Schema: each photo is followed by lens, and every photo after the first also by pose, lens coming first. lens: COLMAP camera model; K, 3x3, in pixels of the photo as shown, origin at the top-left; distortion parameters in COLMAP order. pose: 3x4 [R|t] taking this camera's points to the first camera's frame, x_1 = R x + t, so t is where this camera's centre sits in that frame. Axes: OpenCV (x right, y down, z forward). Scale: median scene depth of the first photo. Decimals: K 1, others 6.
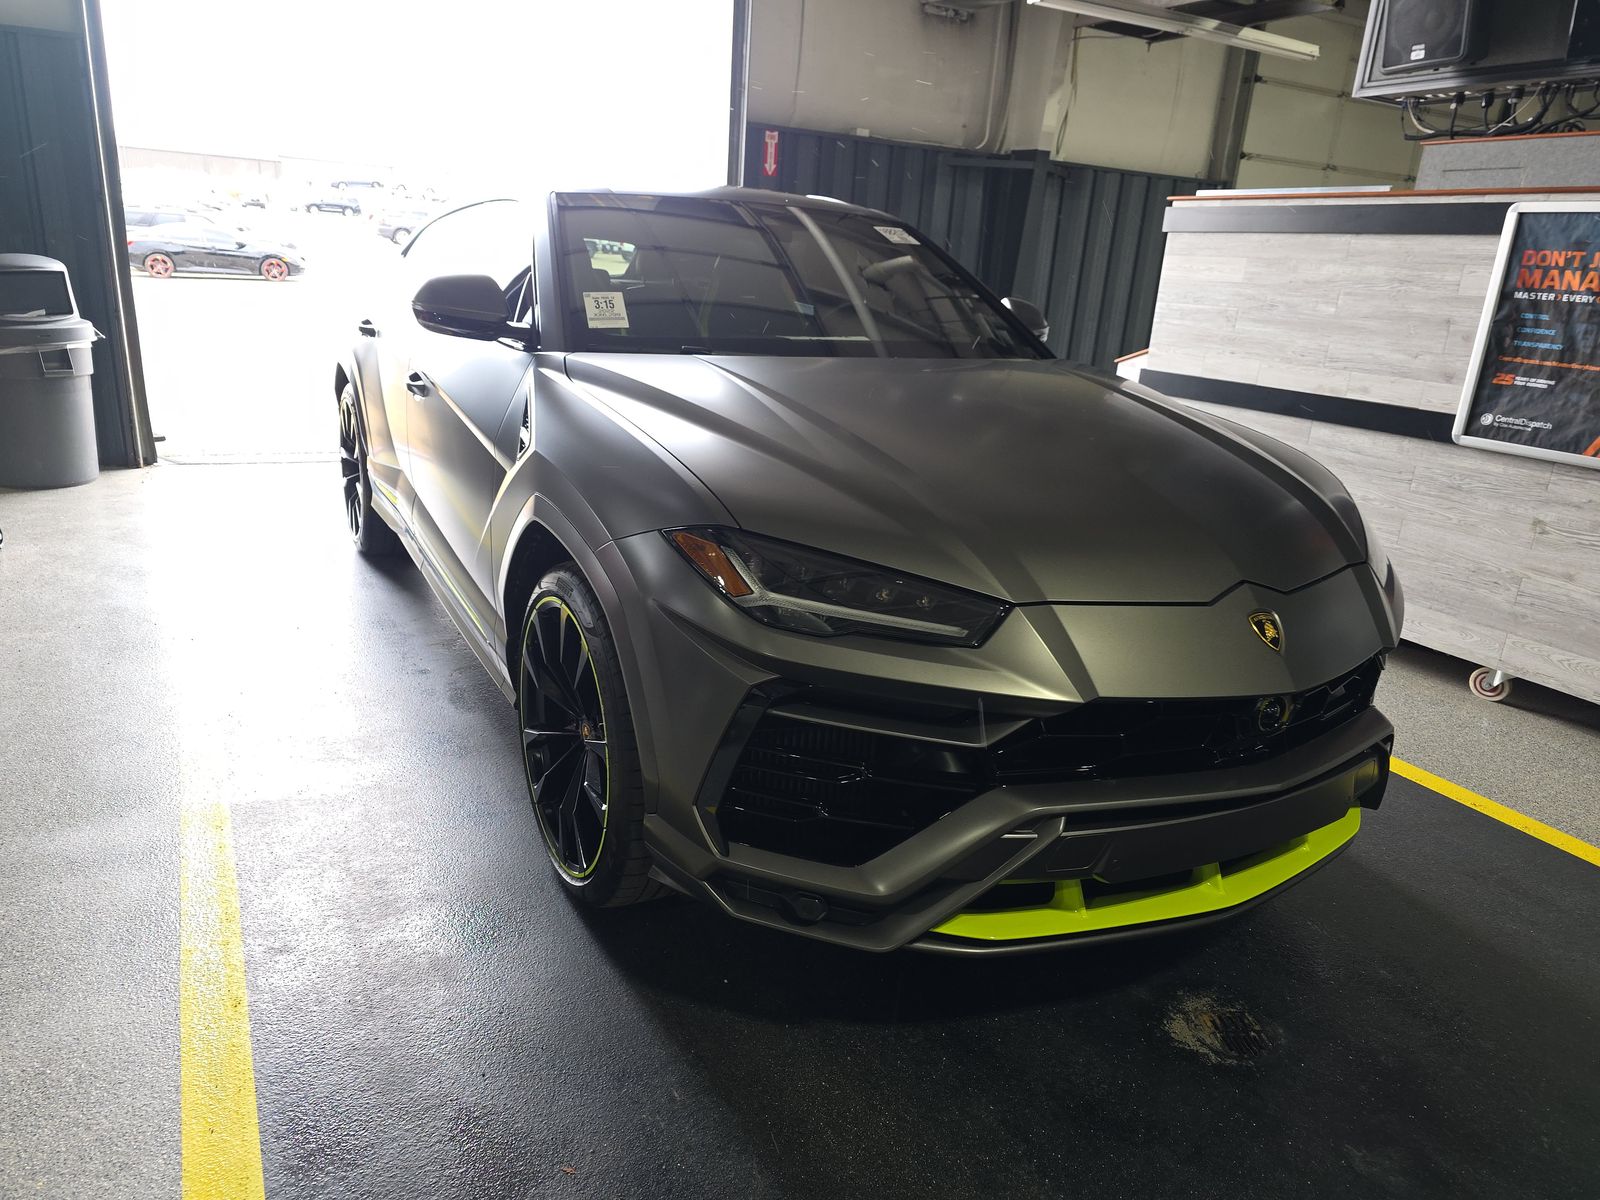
lens RADIAL K [[1085.4, 0, 790.5], [0, 1085.4, 598.1], [0, 0, 1]] dist [0.047469, -0.040243]
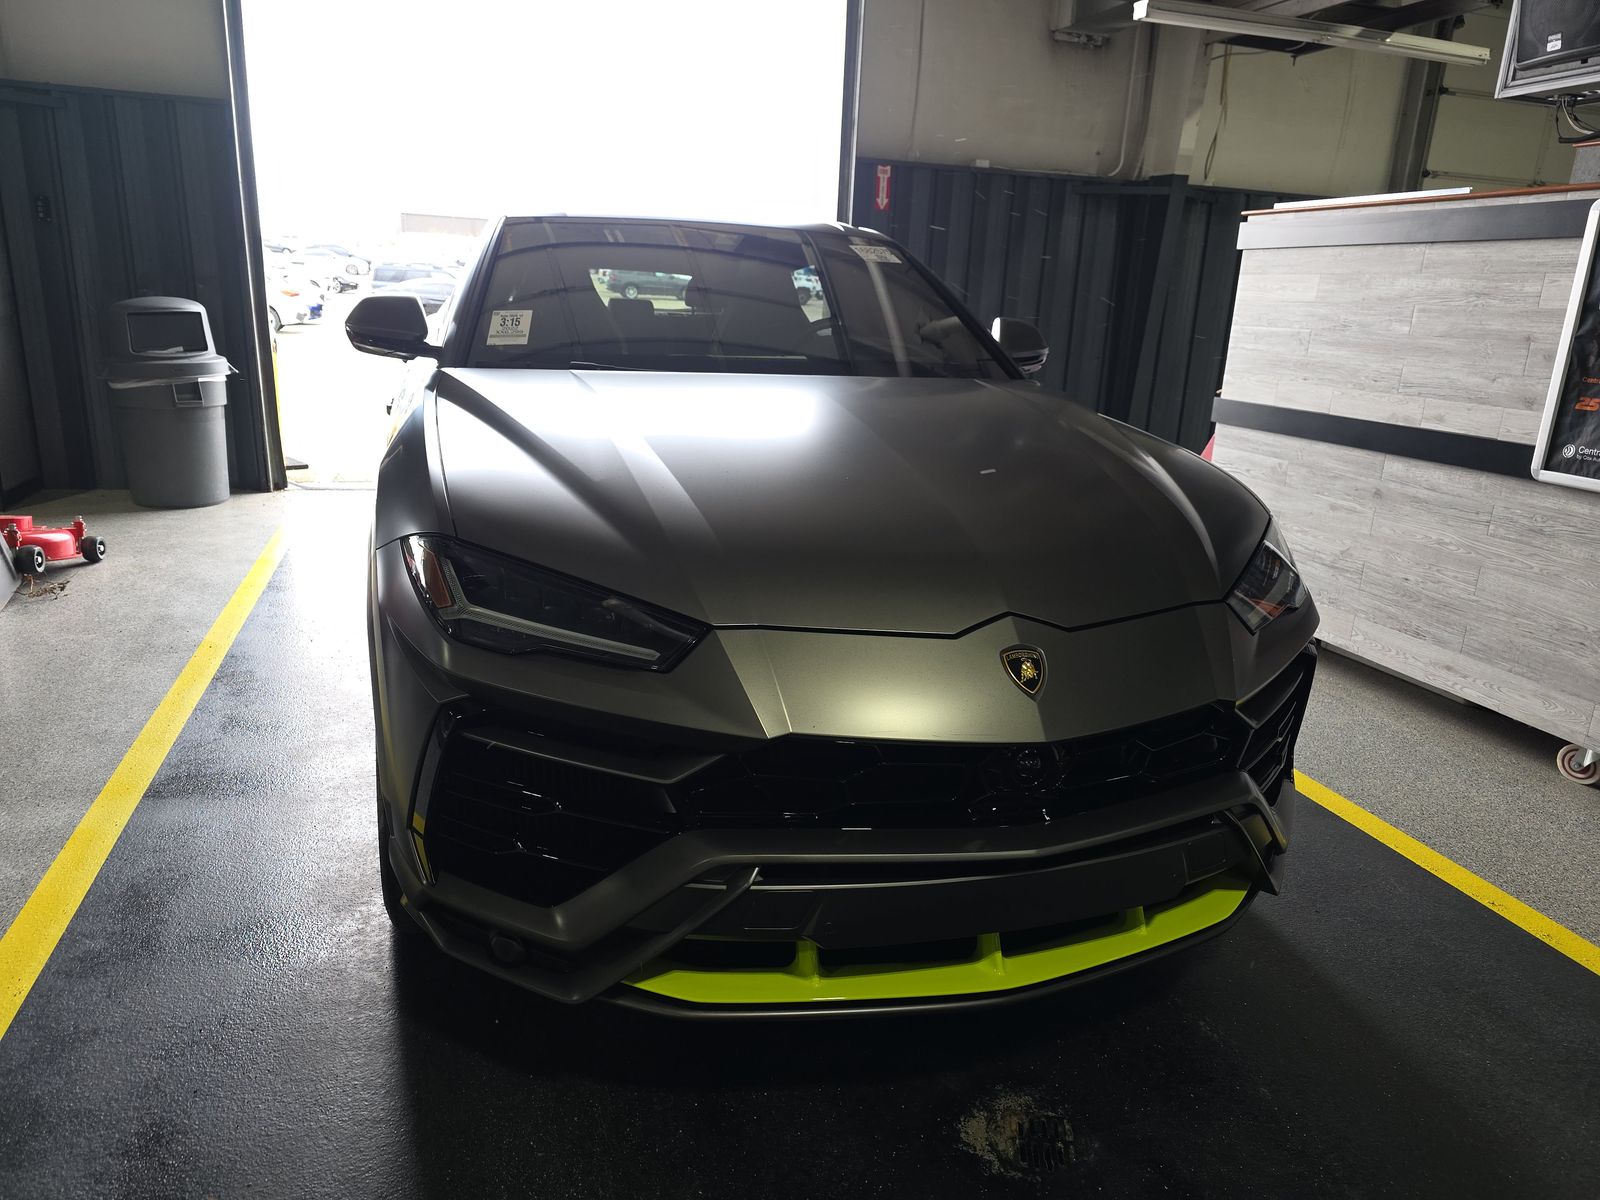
lens RADIAL K [[1085.4, 0, 805.8], [0, 1085.4, 595.8], [0, 0, 1]] dist [0.047469, -0.040243]
pose [[0.982631, 0.032641, -0.182677, 0.216501], [-0.040065, 0.998508, -0.037096, 0.004844], [0.181193, 0.043770, 0.982473, 0.060736]]
